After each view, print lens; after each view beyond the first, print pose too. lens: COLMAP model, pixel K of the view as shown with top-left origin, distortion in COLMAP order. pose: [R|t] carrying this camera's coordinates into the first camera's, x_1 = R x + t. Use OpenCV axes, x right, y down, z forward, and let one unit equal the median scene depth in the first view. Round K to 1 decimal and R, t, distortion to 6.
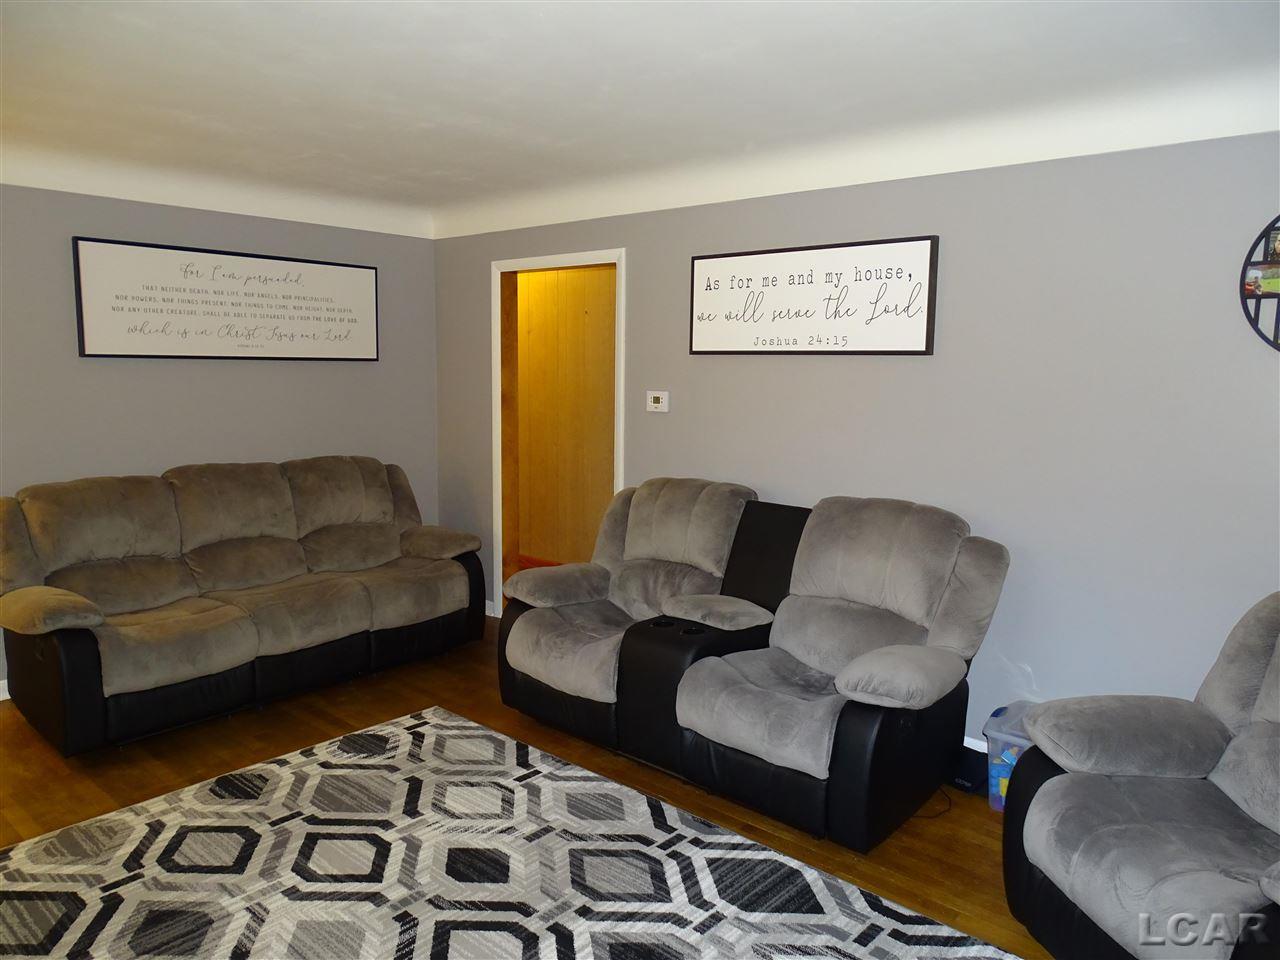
lens RADIAL K [[903.0, 0, 635.5], [0, 903.0, 478.6], [0, 0, 1]] dist [0.001015, -0.002980]
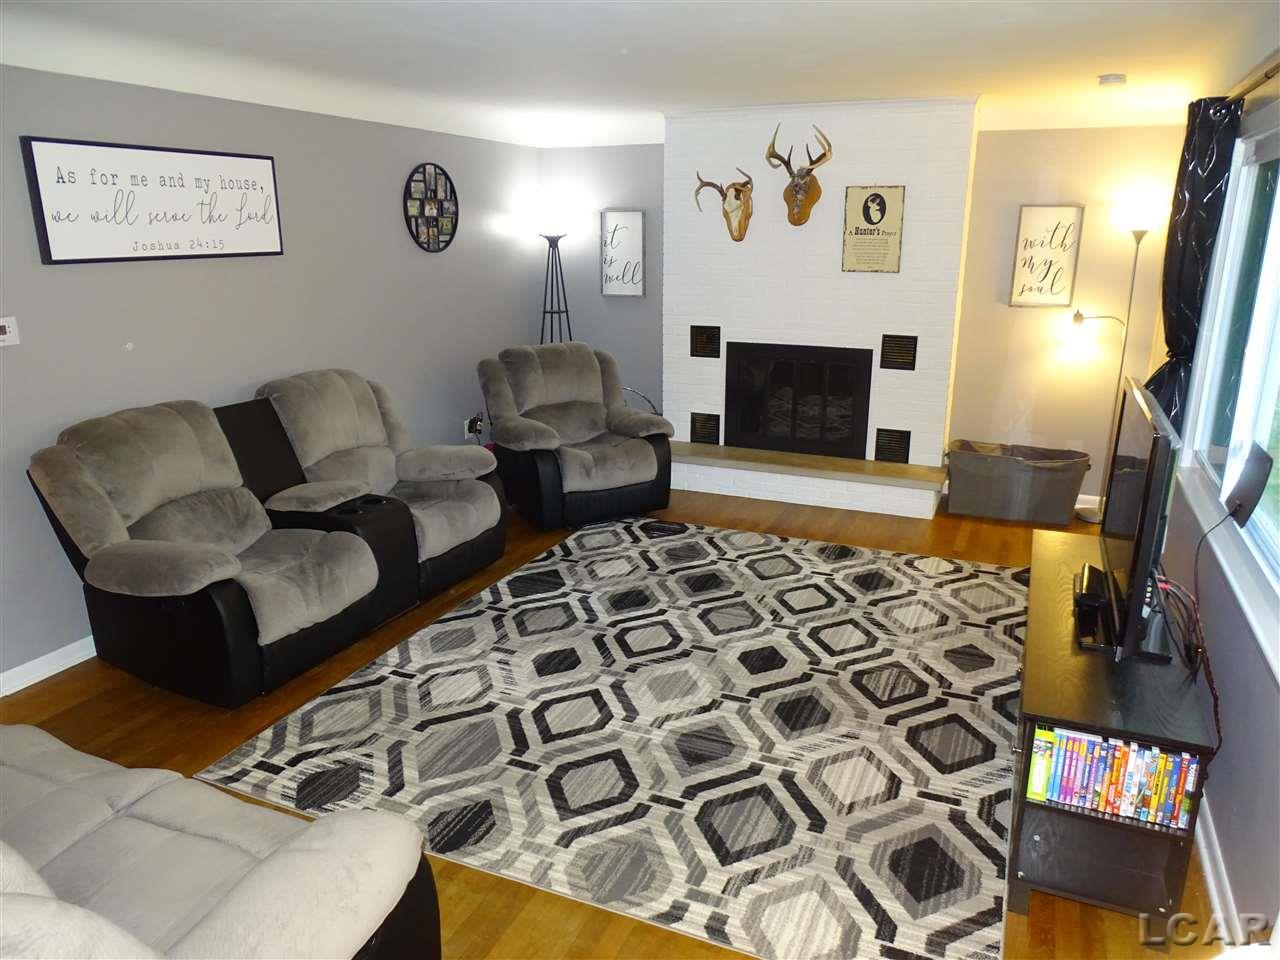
lens RADIAL K [[903.0, 0, 637.7], [0, 903.0, 483.7], [0, 0, 1]] dist [0.001015, -0.002980]
pose [[-0.298947, -0.274503, 0.913936, -1.281324], [0.118835, 0.939569, 0.321073, -0.220680], [-0.946841, 0.204592, -0.248261, 1.098538]]
